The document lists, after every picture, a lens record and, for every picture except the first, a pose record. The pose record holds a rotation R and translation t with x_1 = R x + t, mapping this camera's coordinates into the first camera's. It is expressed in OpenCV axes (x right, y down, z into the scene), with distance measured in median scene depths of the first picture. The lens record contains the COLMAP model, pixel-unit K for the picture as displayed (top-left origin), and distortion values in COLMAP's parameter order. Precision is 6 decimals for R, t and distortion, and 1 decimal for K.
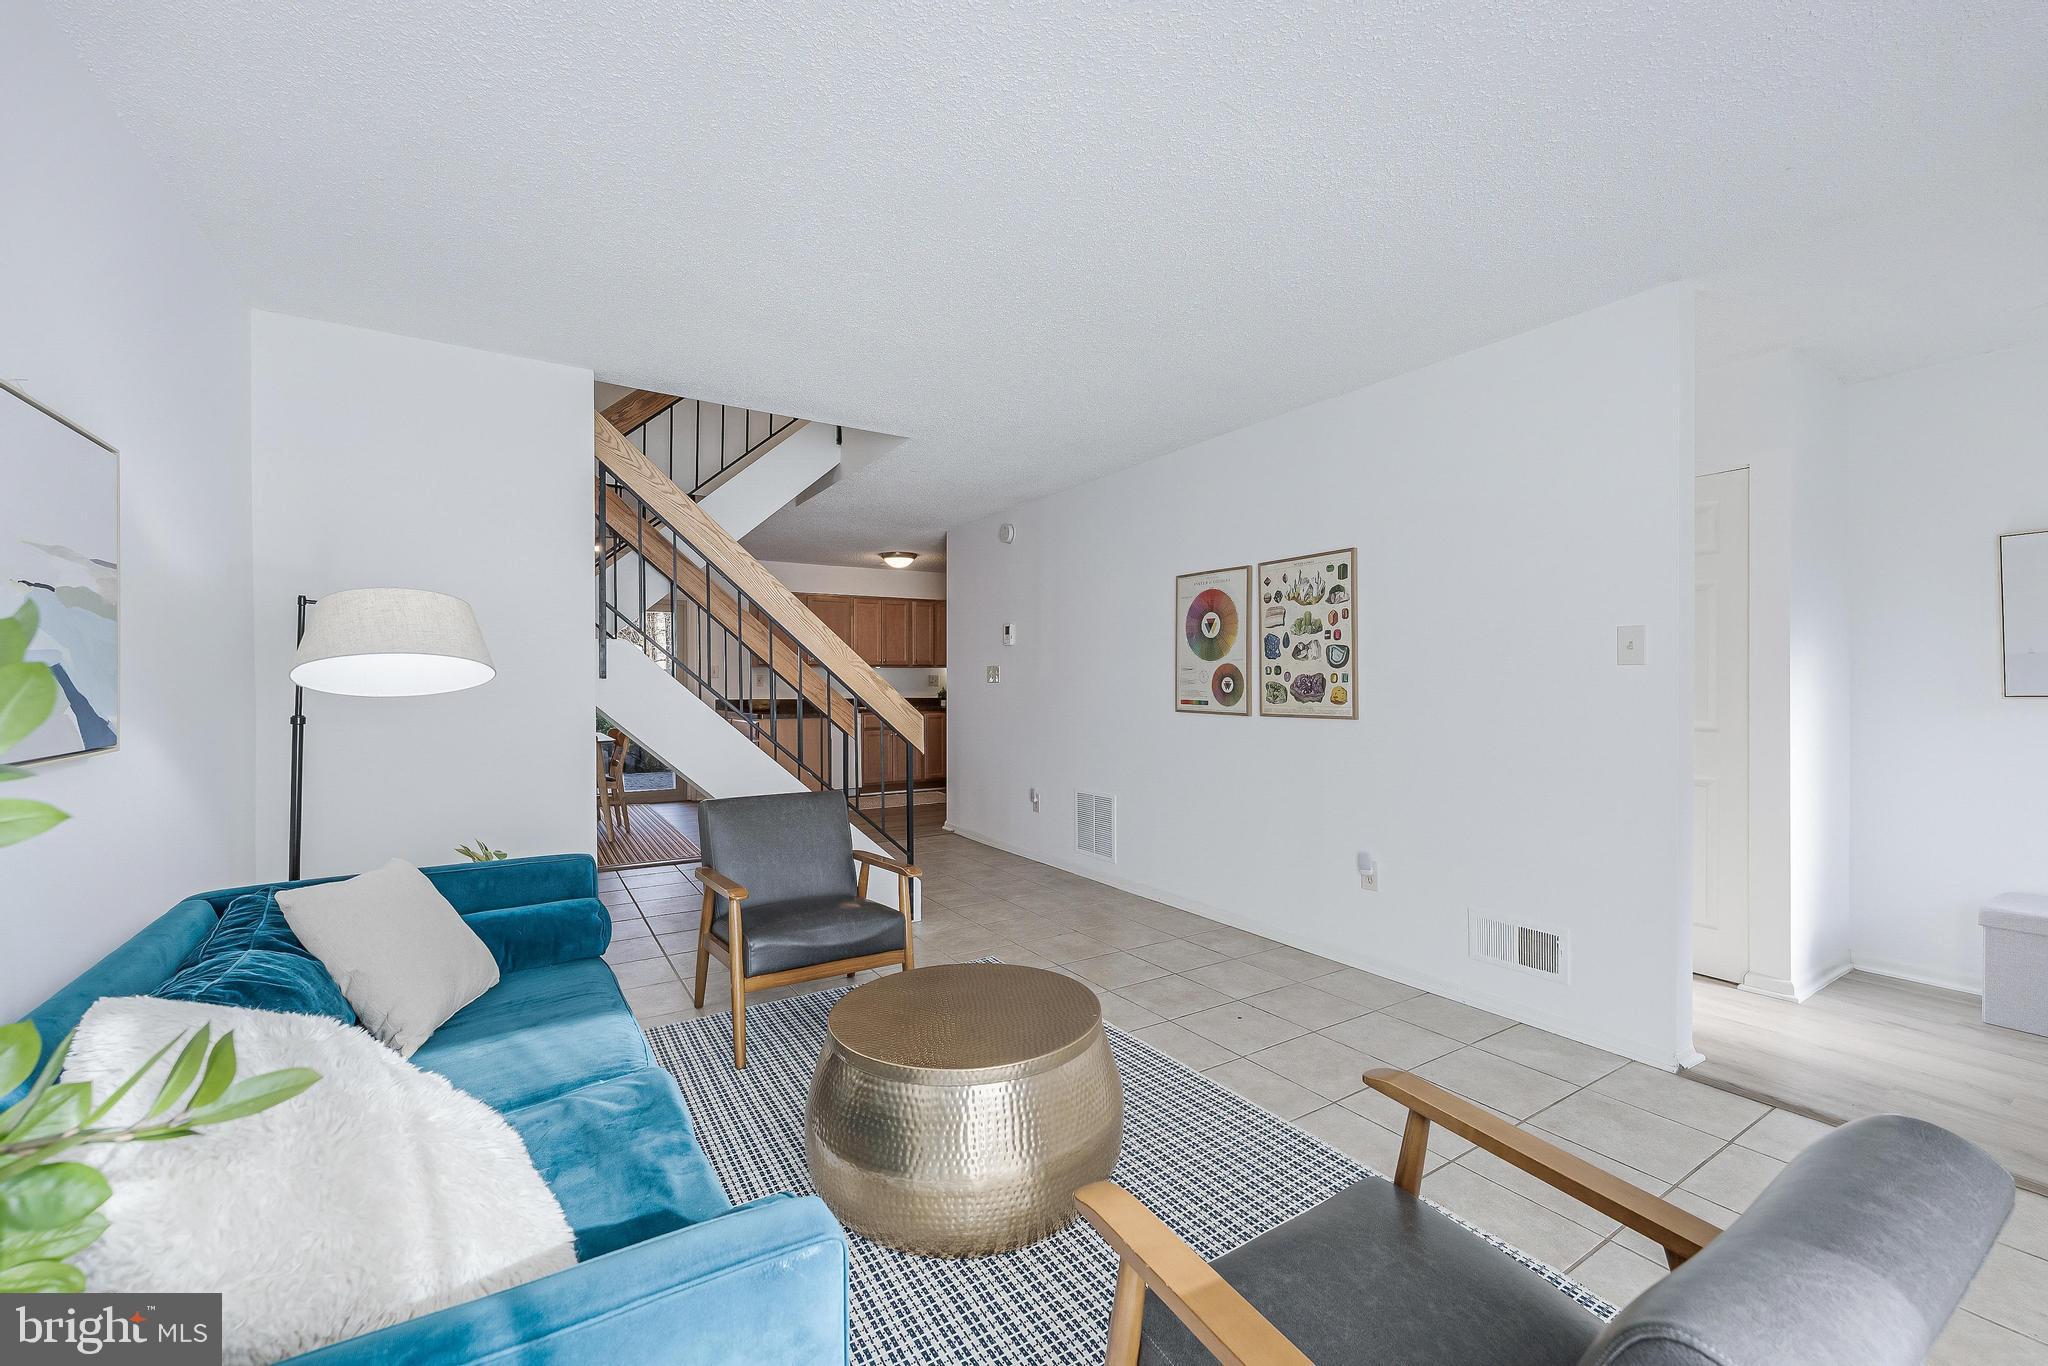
lens RADIAL K [[829.5, 0, 1030.5], [0, 829.5, 666.5], [0, 0, 1]] dist [0.000724, 0.000141]
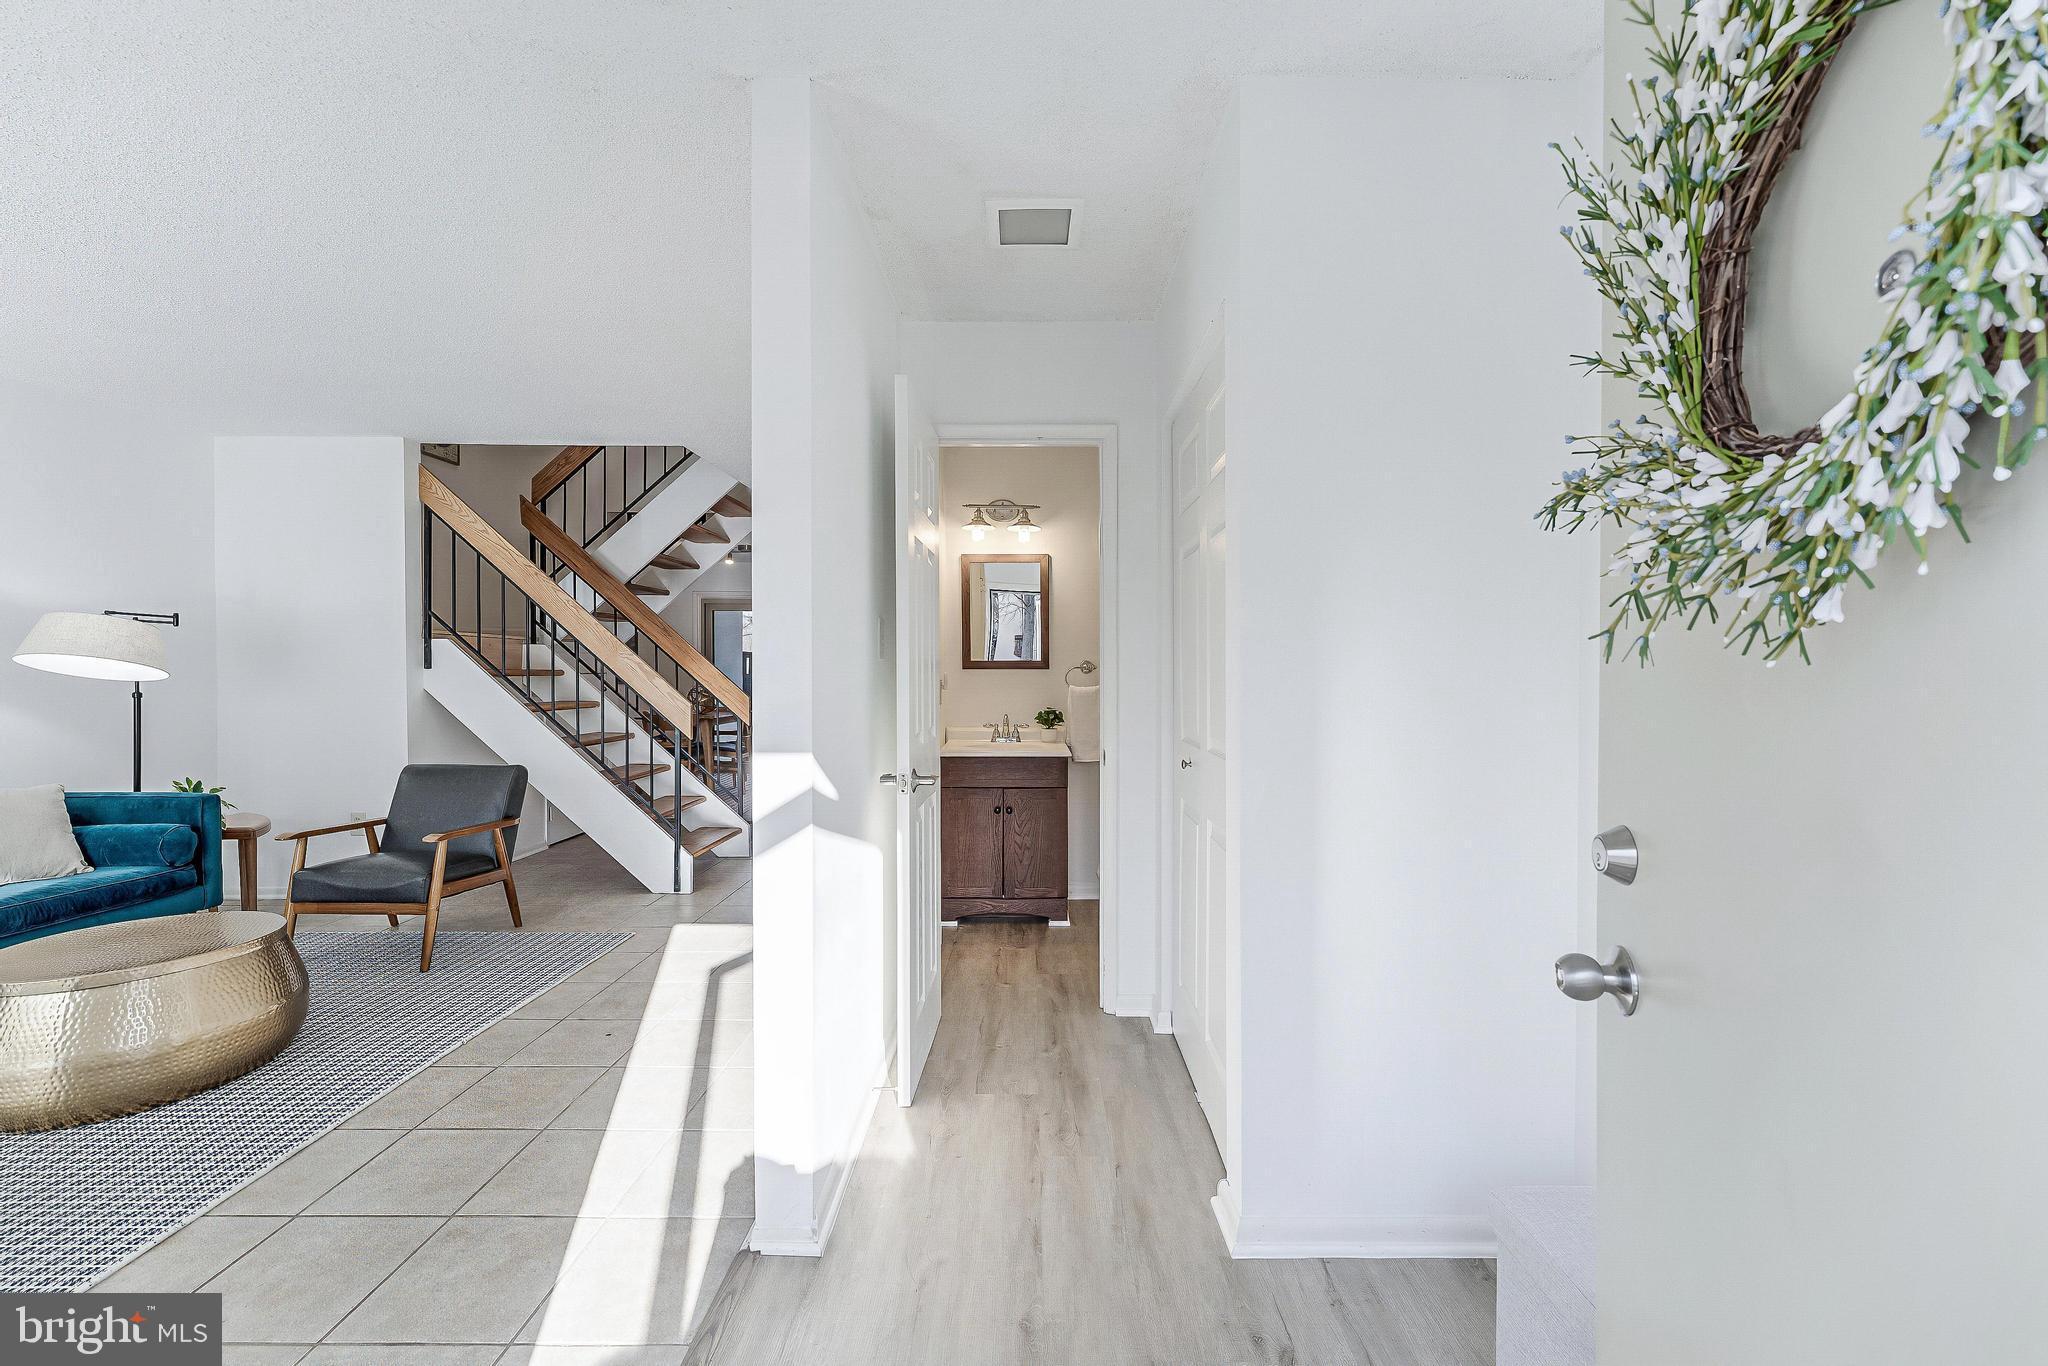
lens RADIAL K [[829.5, 0, 1030.5], [0, 829.5, 666.5], [0, 0, 1]] dist [0.000724, 0.000141]
pose [[0.838919, -0.004489, -0.544237, 1.007897], [0.011989, 0.999876, 0.010232, 0.008193], [0.544124, -0.015109, 0.838869, 0.412373]]
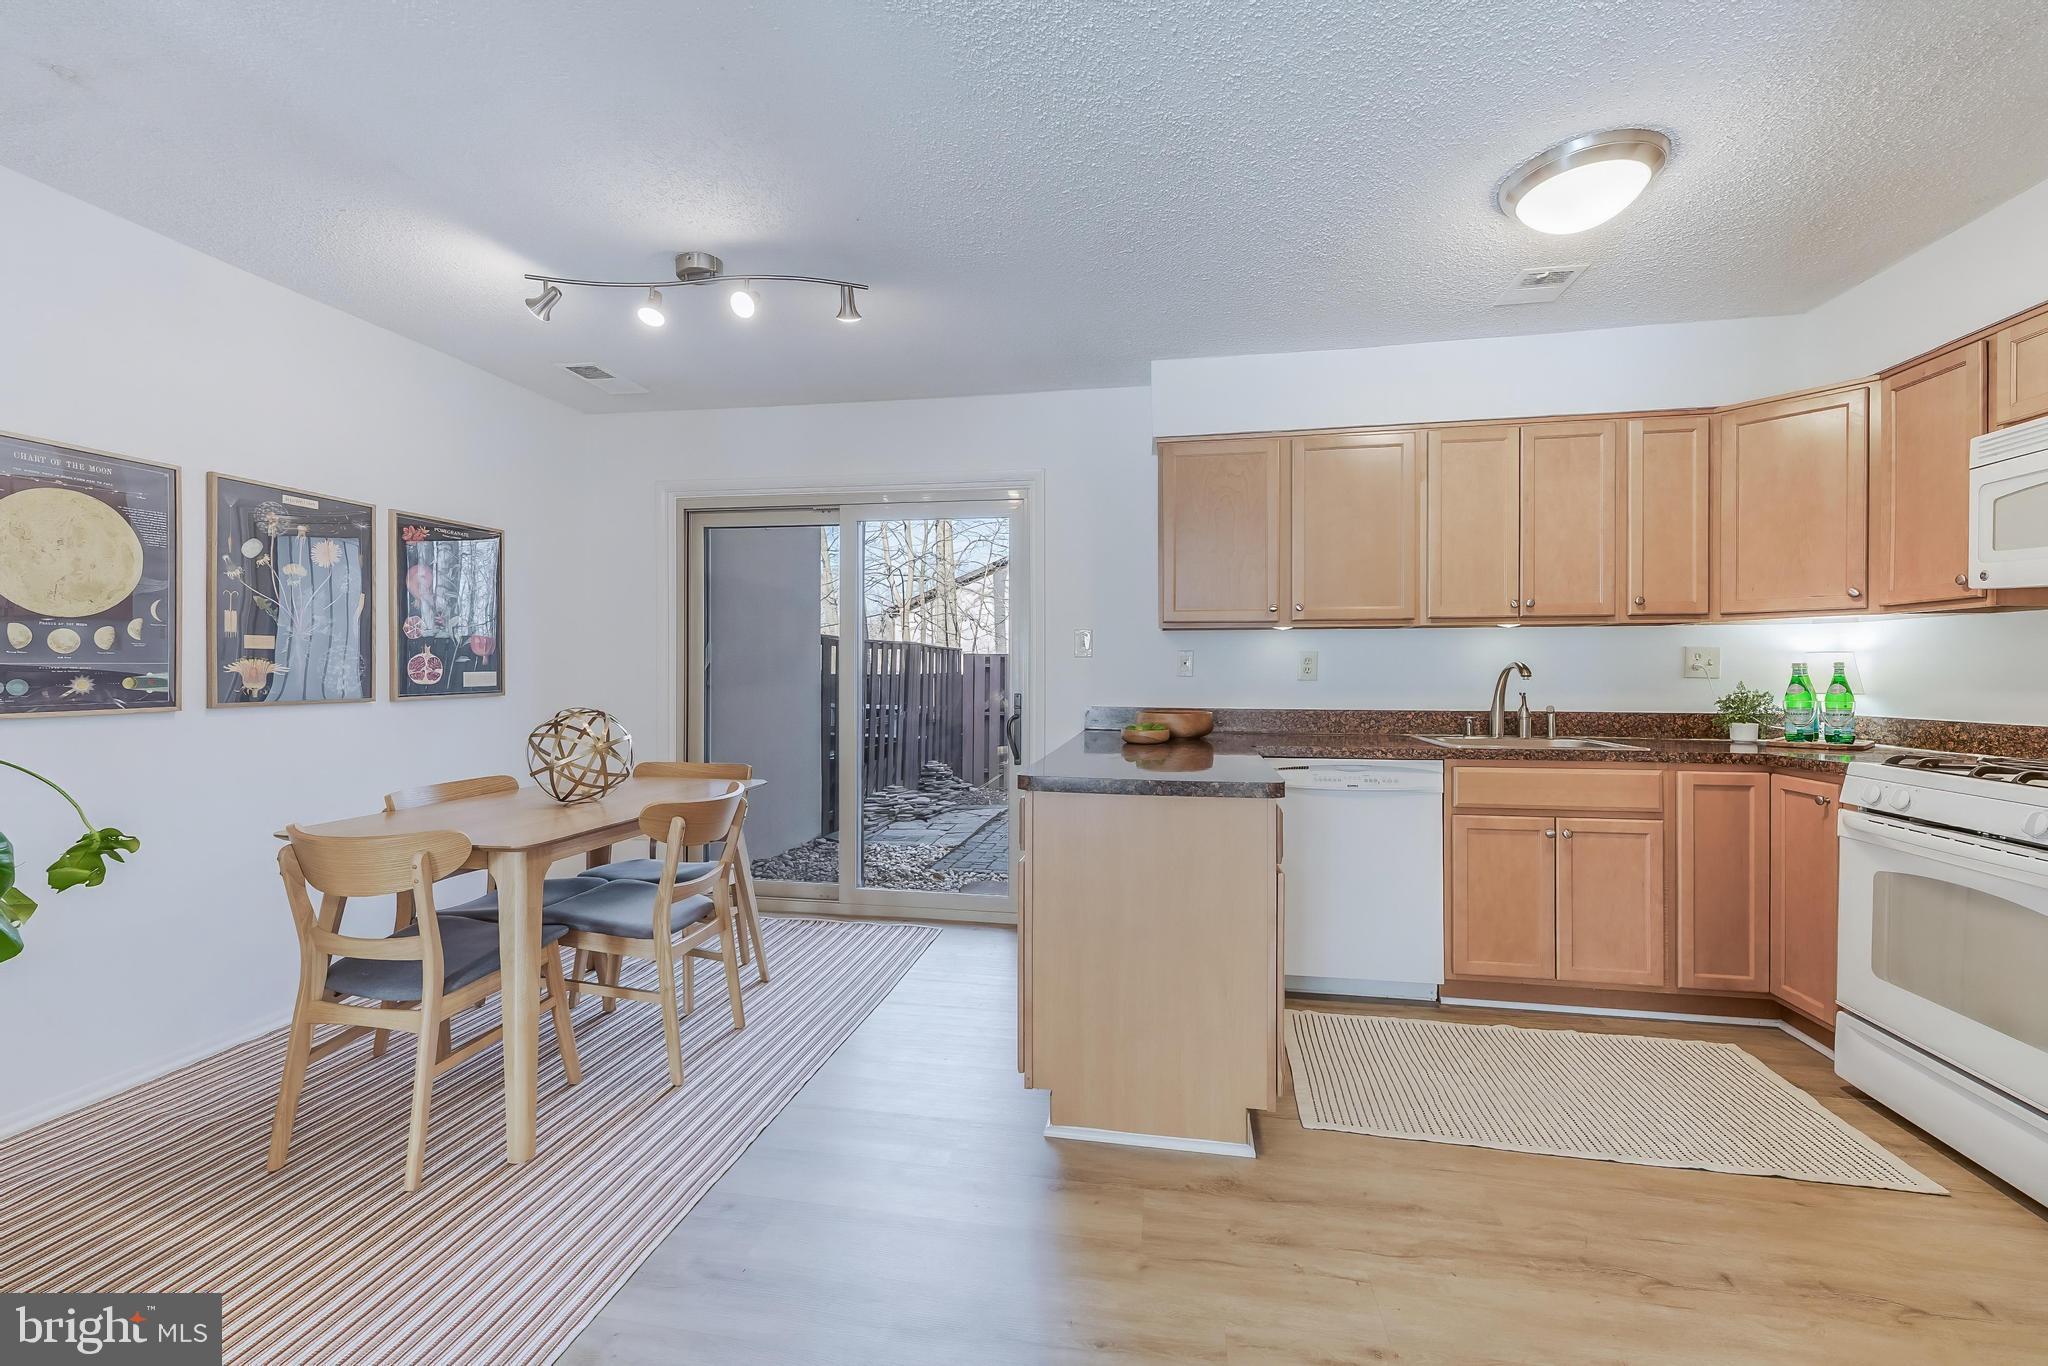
lens RADIAL K [[829.5, 0, 1030.5], [0, 829.5, 666.5], [0, 0, 1]] dist [0.000724, 0.000141]
pose [[0.735568, 0.002518, -0.677446, -0.255817], [0.007681, 0.999898, 0.012056, 0.031581], [0.677407, -0.014072, 0.735474, 1.617140]]
